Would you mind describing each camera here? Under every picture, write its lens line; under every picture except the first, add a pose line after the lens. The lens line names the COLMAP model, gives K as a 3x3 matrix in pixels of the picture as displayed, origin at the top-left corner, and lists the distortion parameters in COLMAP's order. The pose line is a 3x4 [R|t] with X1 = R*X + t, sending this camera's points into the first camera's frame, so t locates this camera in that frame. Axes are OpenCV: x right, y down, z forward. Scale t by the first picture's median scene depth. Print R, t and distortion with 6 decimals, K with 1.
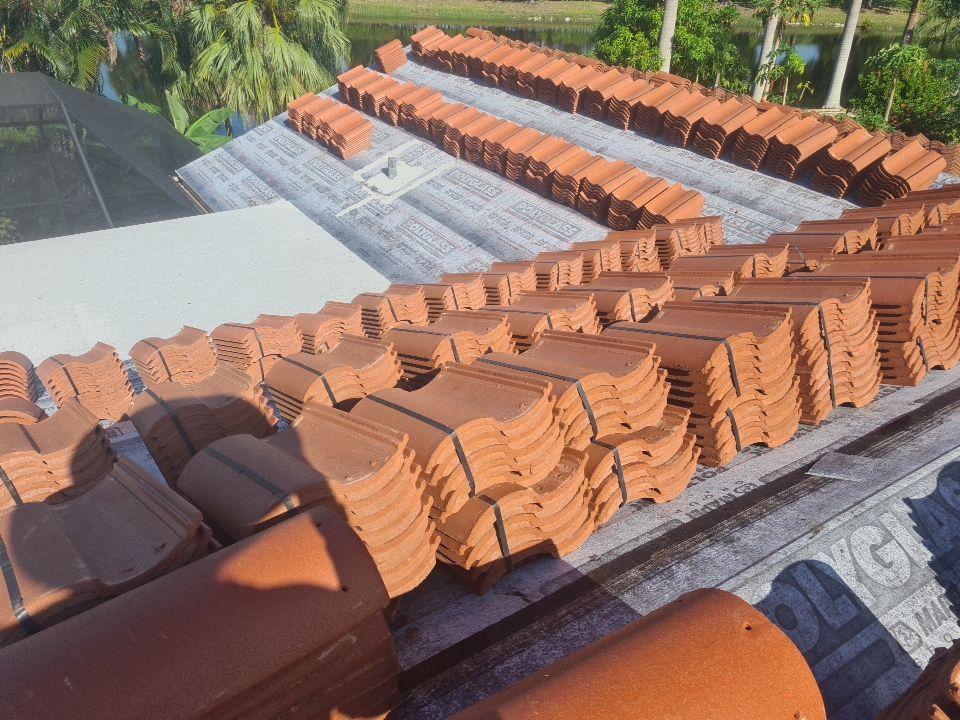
lens RADIAL K [[735.8, 0, 480.0], [0, 735.8, 360.0], [0, 0, 1]] dist [0.090029, -0.071797]
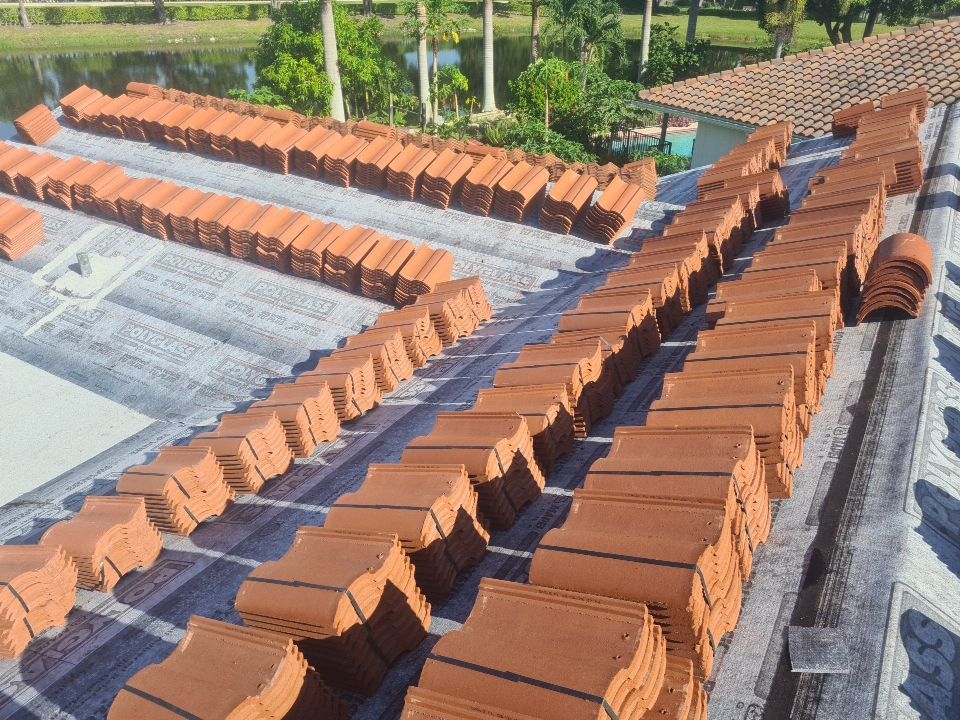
lens RADIAL K [[735.8, 0, 480.0], [0, 735.8, 360.0], [0, 0, 1]] dist [0.090029, -0.071797]
pose [[0.904734, -0.229088, 0.359130, -0.044431], [0.230371, 0.972286, 0.039858, -0.086595], [-0.358309, 0.046672, 0.932436, 0.047936]]
